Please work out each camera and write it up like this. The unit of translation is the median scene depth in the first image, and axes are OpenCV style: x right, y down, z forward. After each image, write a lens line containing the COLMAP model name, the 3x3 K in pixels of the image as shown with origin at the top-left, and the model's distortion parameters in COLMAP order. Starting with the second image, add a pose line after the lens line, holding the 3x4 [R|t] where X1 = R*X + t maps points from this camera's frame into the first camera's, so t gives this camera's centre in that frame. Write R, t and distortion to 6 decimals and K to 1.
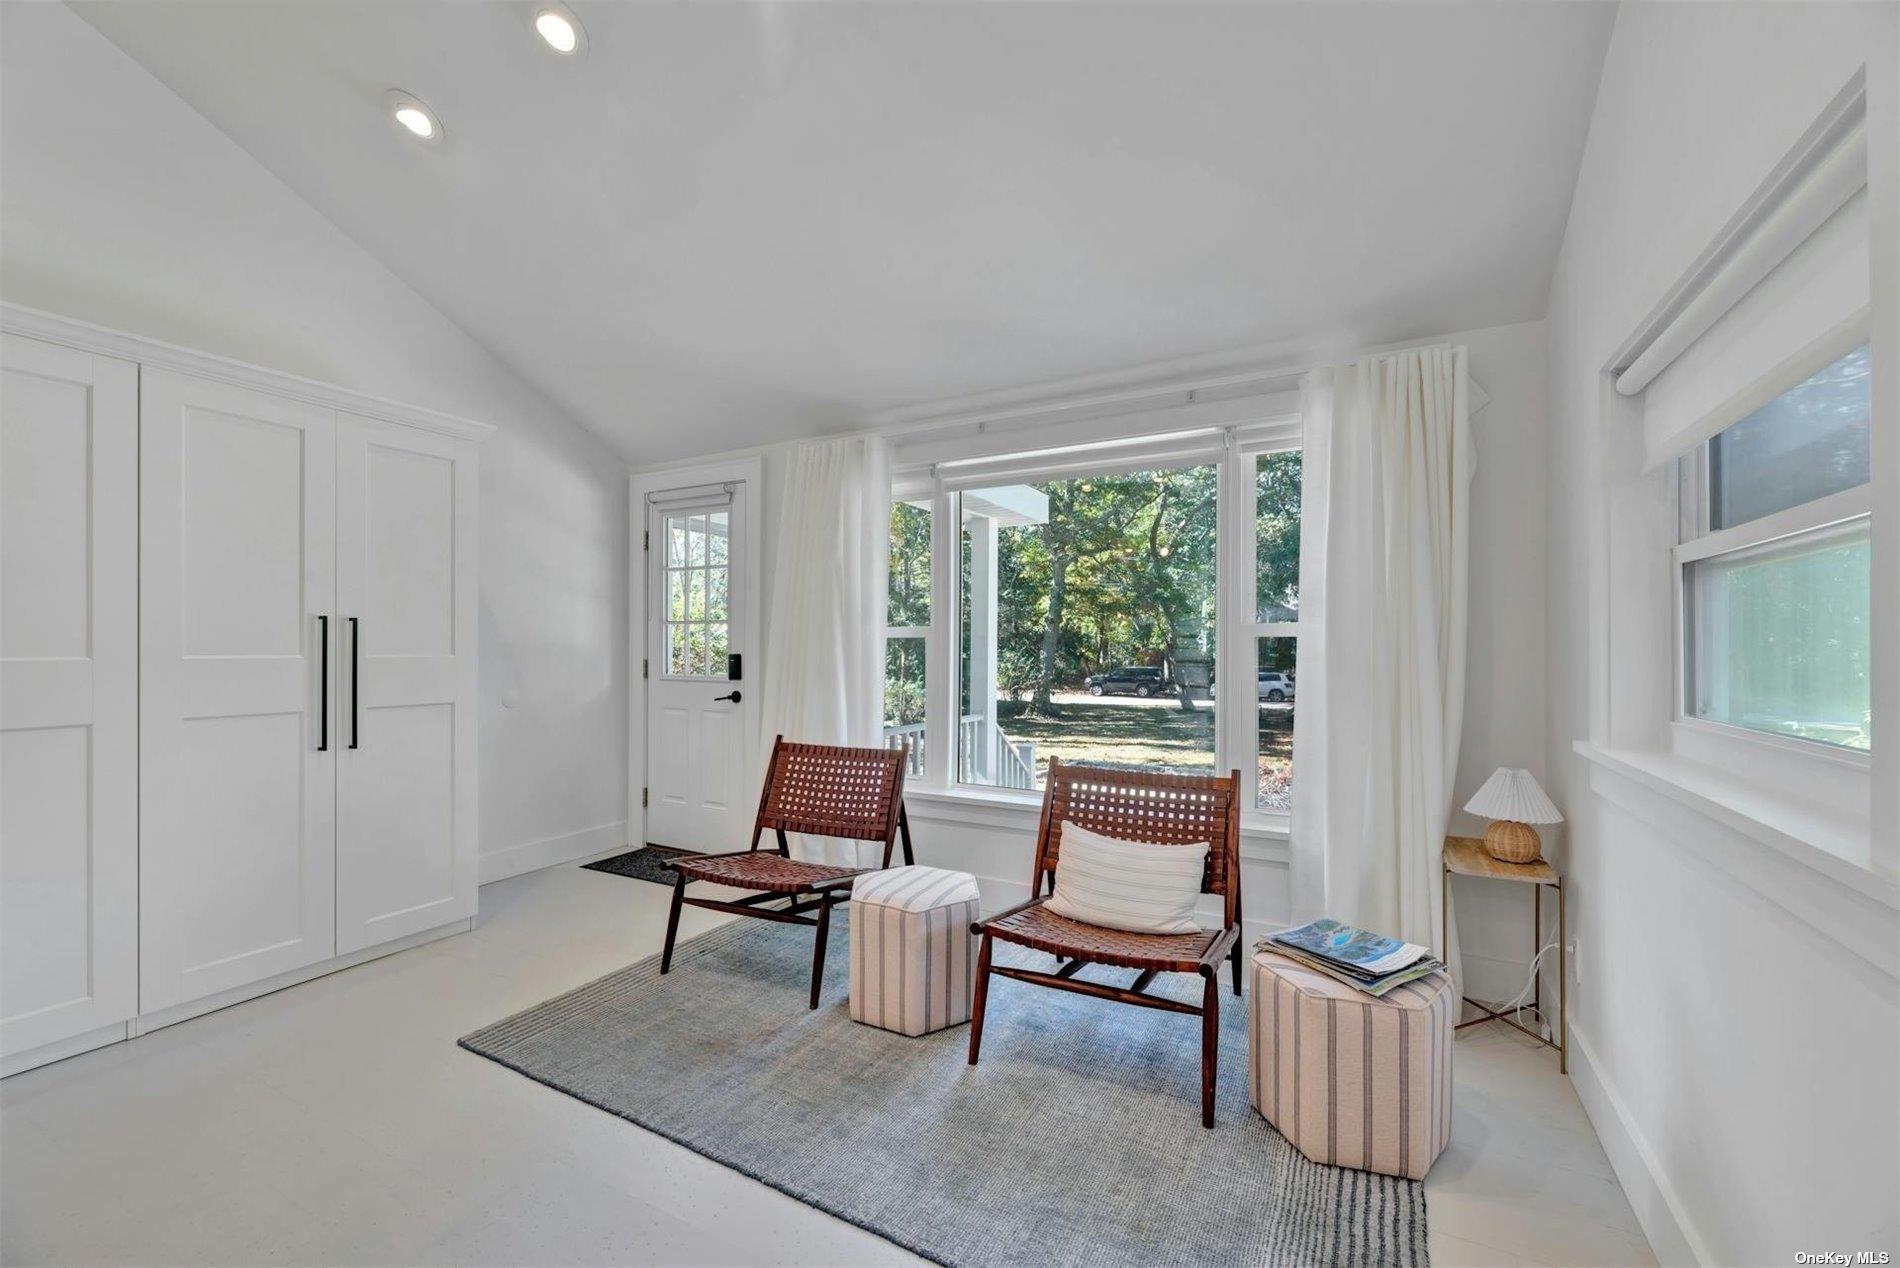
lens RADIAL K [[762.0, 0, 953.8], [0, 762.0, 649.1], [0, 0, 1]] dist [0.000398, 0.000071]
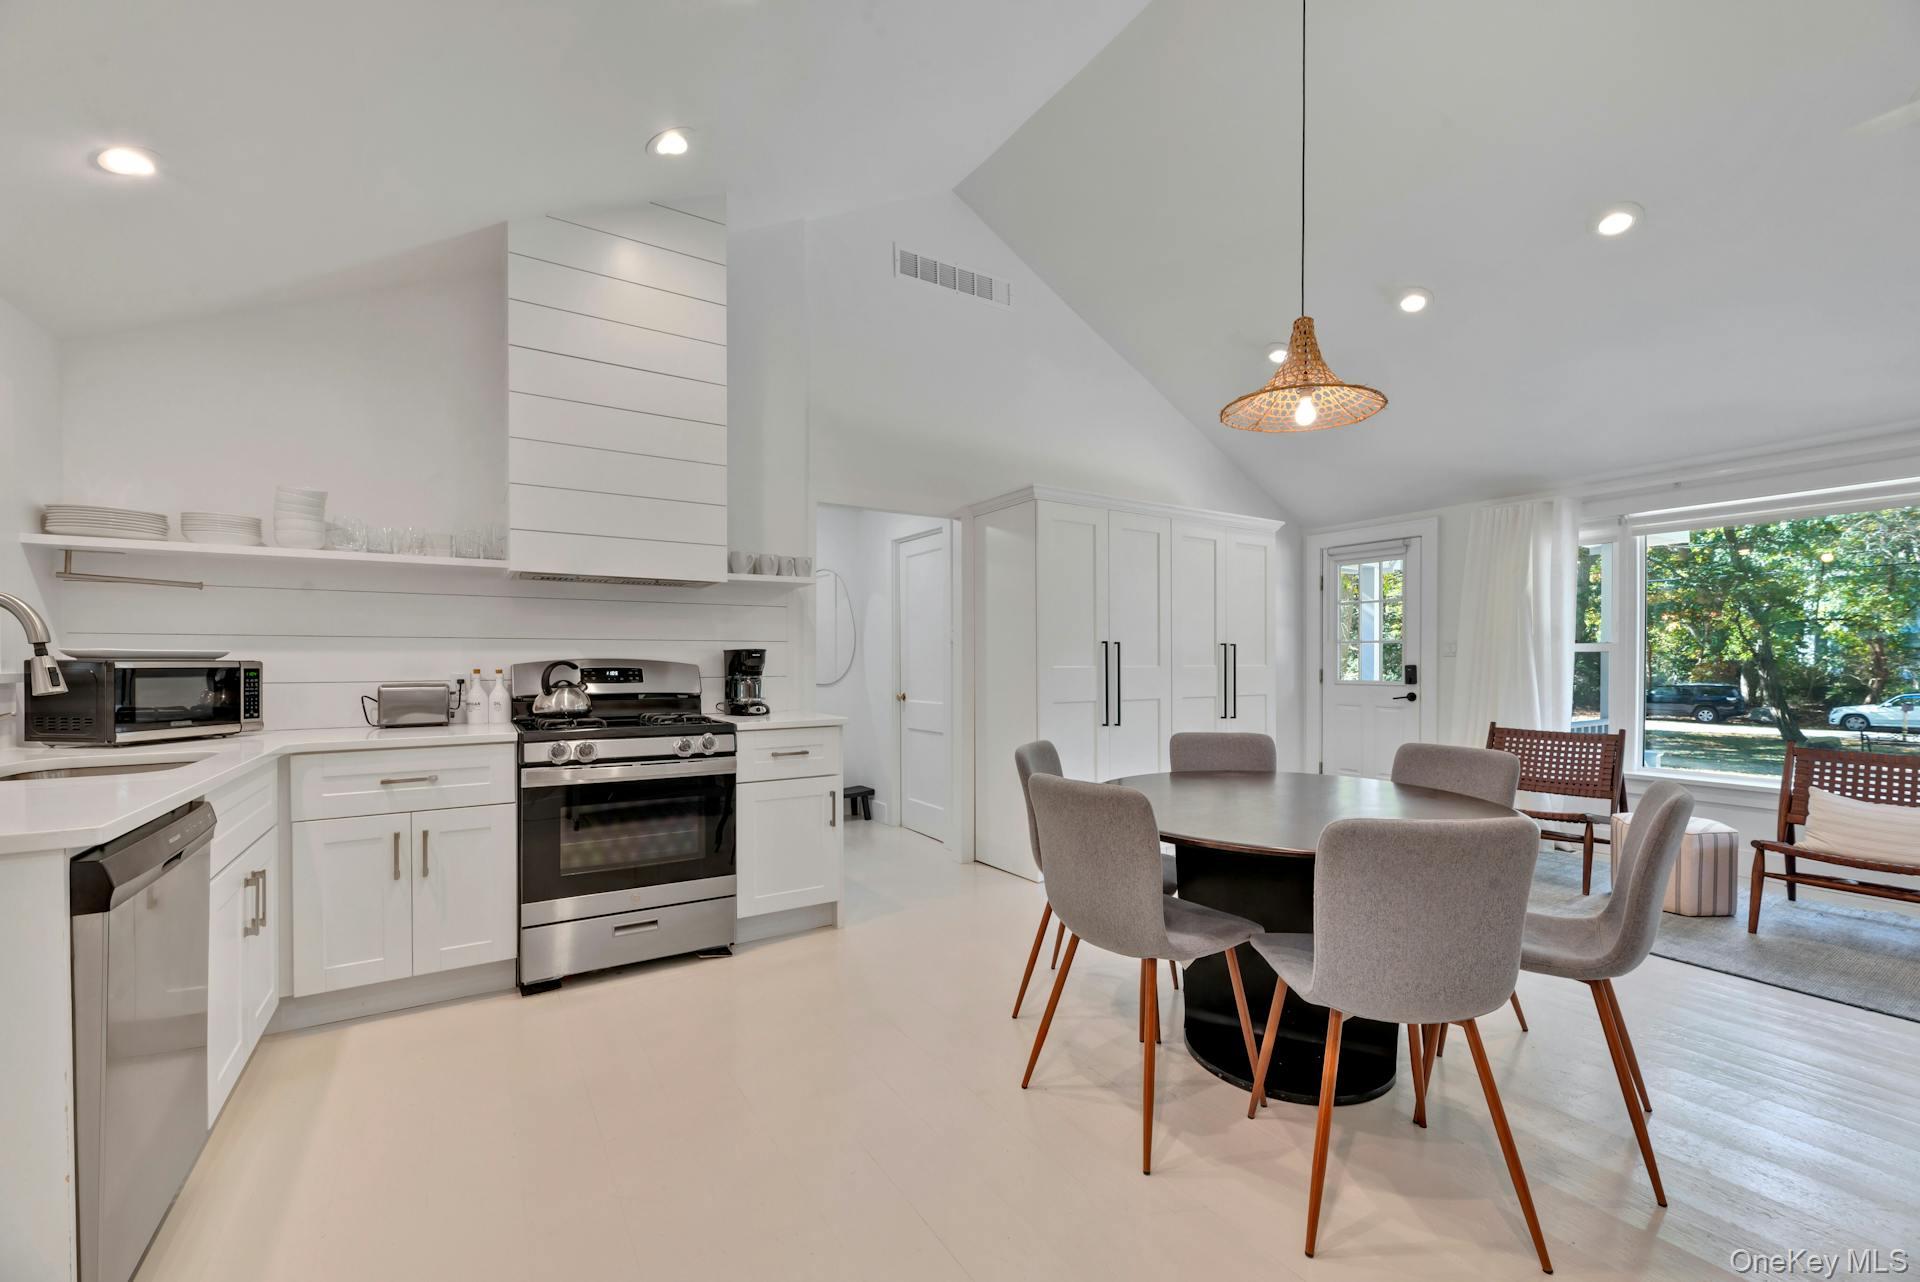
lens RADIAL K [[778.8, 0, 959.0], [0, 778.8, 666.7], [0, 0, 1]] dist [0.002054, 0.000383]
pose [[0.875481, -0.000600, -0.483252, -0.322524], [0.003316, 0.999983, 0.004766, 0.000271], [0.483241, -0.005775, 0.875468, -0.596353]]
